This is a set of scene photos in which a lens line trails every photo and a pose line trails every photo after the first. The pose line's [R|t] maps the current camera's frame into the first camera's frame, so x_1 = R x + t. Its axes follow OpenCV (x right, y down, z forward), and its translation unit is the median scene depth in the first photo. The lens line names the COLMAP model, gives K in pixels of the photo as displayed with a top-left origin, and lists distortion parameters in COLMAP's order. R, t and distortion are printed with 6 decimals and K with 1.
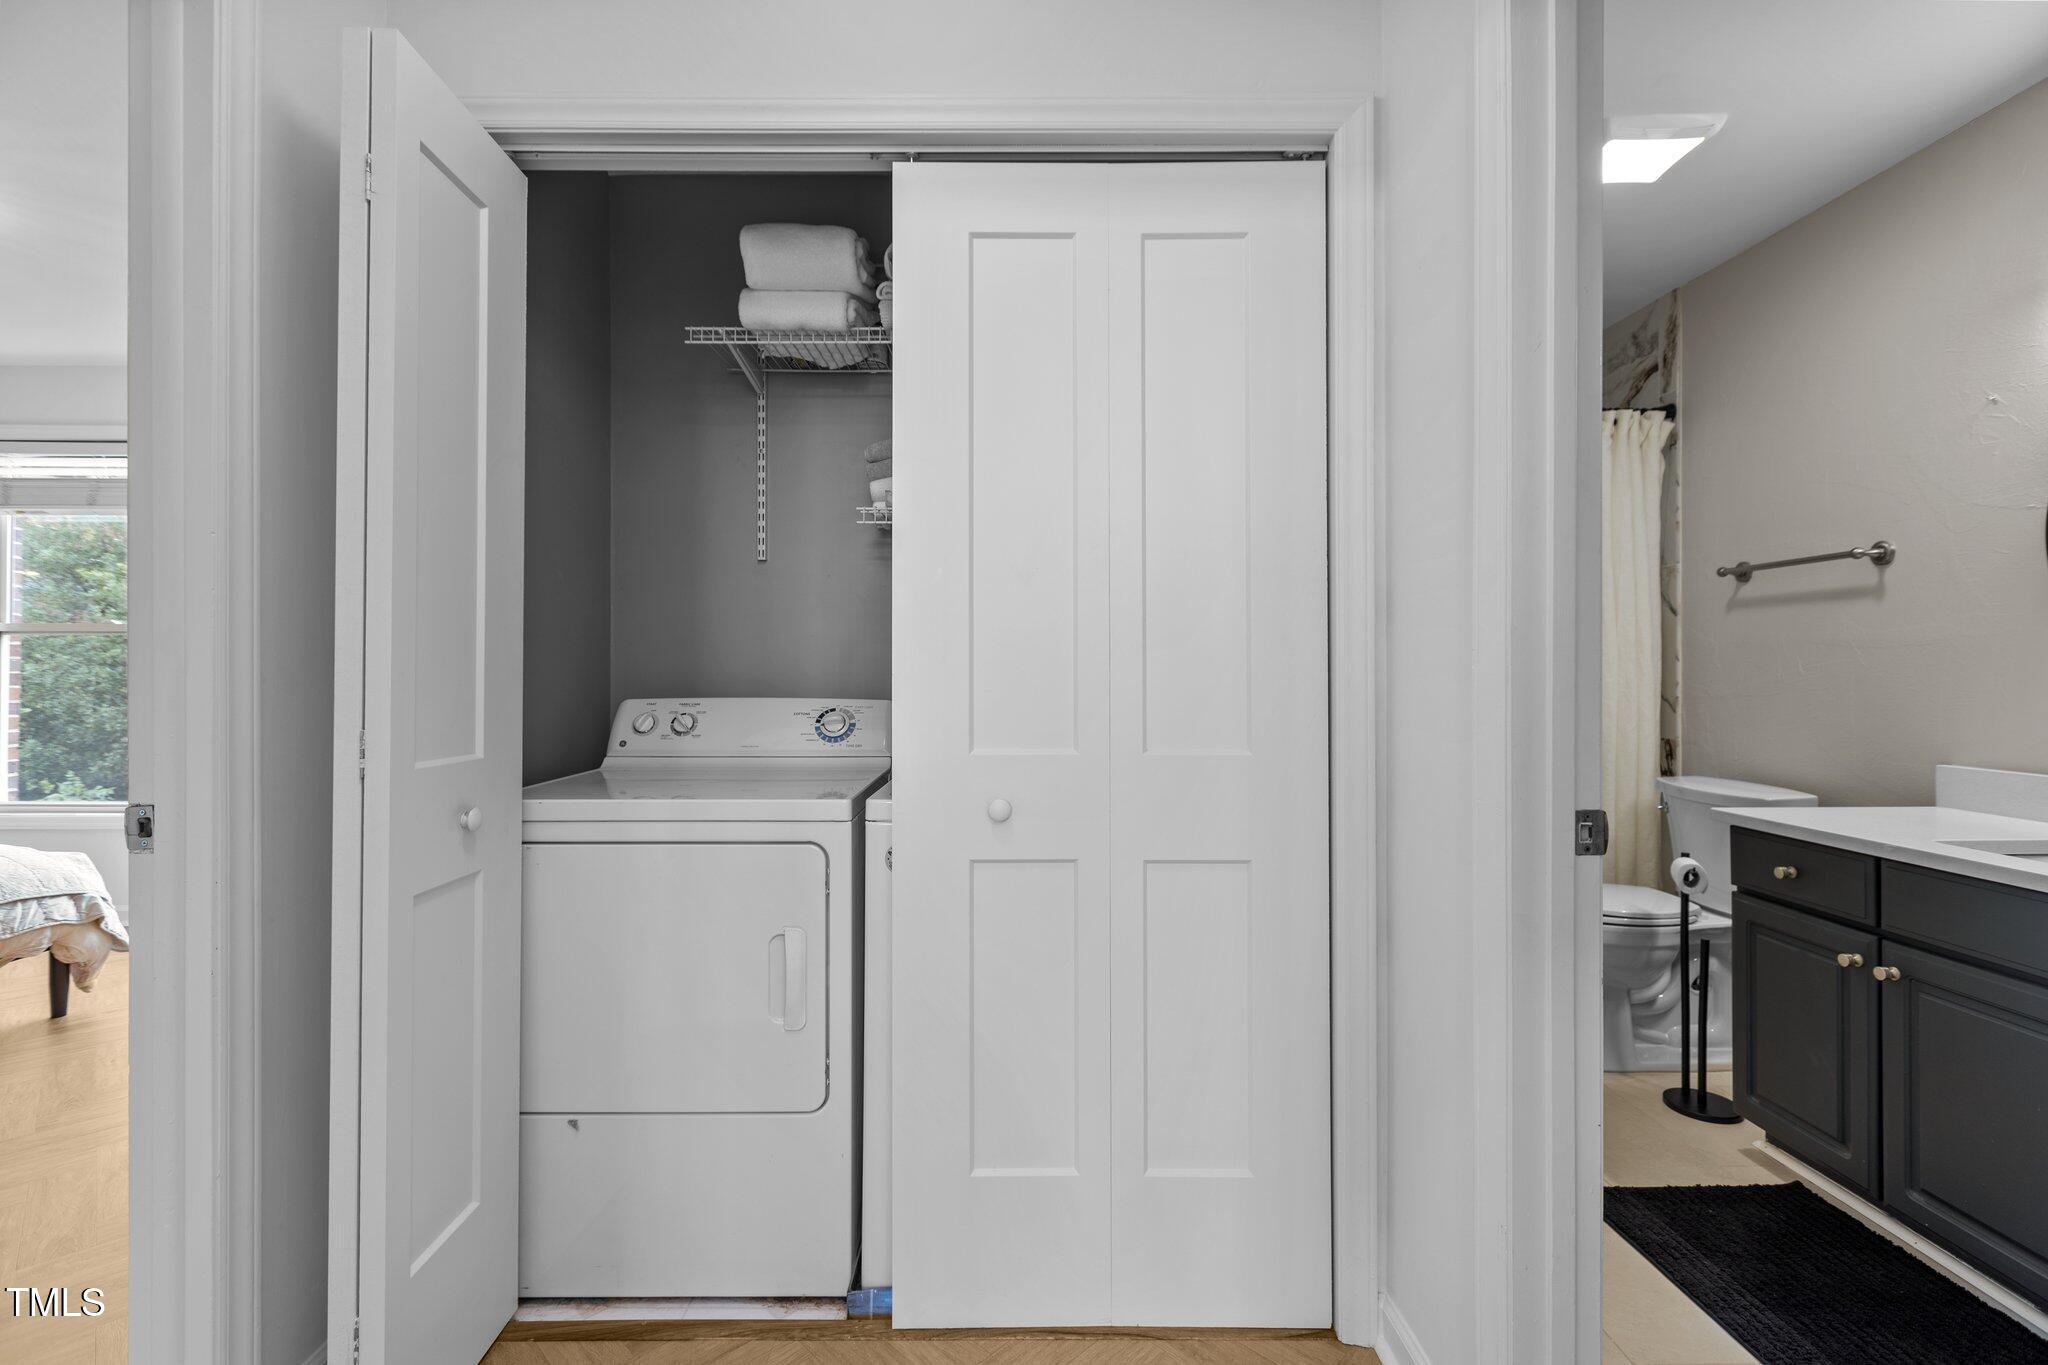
lens RADIAL K [[912.7, 0, 1029.7], [0, 912.7, 662.4], [0, 0, 1]] dist [0.002559, 0.000069]
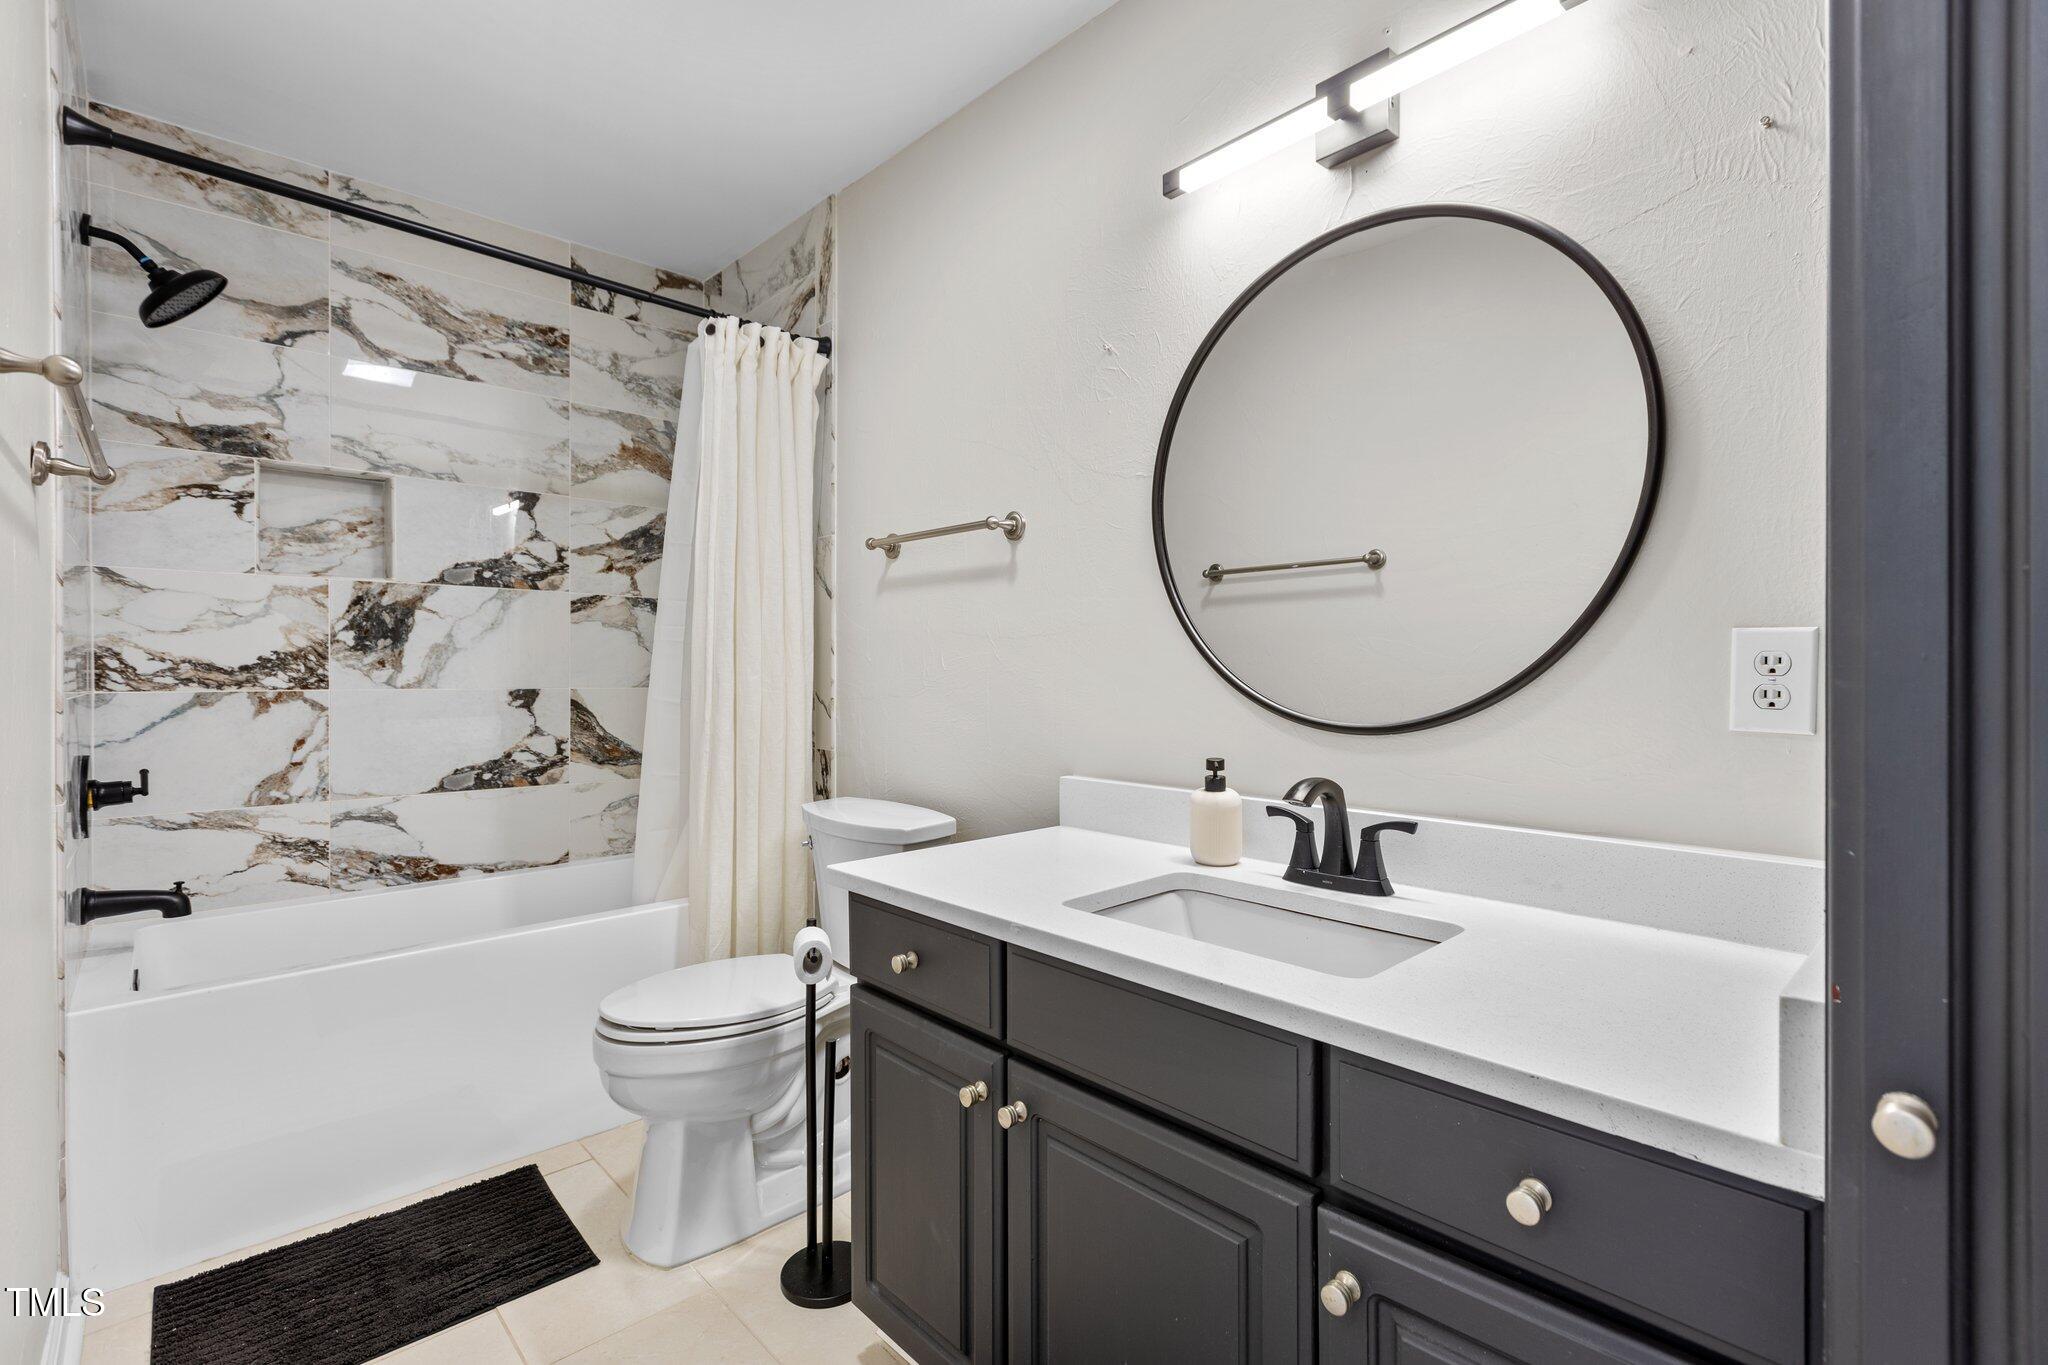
lens RADIAL K [[912.7, 0, 1022.7], [0, 912.7, 672.9], [0, 0, 1]] dist [0.002559, 0.000069]
pose [[0.730128, -0.005188, 0.683291, 0.301568], [-0.003084, 0.999936, 0.010887, 0.006472], [-0.683304, -0.010056, 0.730065, 0.315783]]
